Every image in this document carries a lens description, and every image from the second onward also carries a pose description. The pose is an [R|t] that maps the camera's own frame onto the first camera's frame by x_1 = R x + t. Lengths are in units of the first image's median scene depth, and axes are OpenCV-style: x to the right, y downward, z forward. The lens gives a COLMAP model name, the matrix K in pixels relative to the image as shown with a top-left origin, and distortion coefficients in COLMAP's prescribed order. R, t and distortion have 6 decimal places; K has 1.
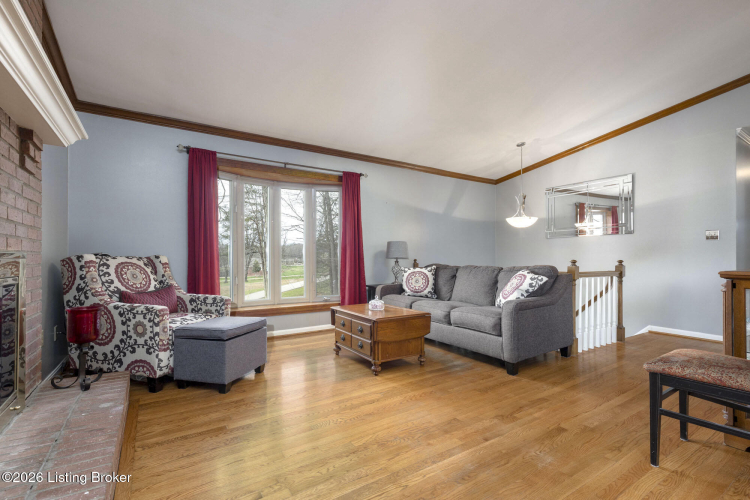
lens RADIAL K [[338.7, 0, 373.0], [0, 338.7, 255.8], [0, 0, 1]] dist [0.003855, 0.000383]
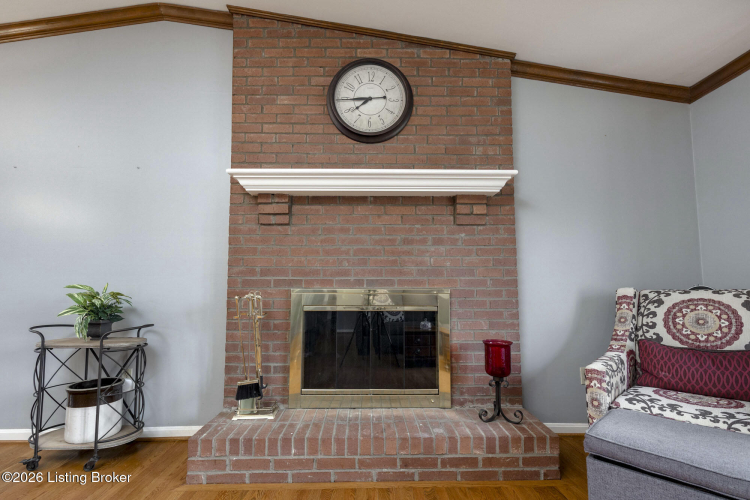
lens RADIAL K [[342.6, 0, 375.0], [0, 342.6, 264.0], [0, 0, 1]] dist [0.003627, 0.000475]
pose [[-0.526778, -0.065203, -0.847499, 0.108885], [0.004763, 0.996811, -0.079650, 0.001402], [0.849990, -0.045995, -0.524788, 0.588834]]
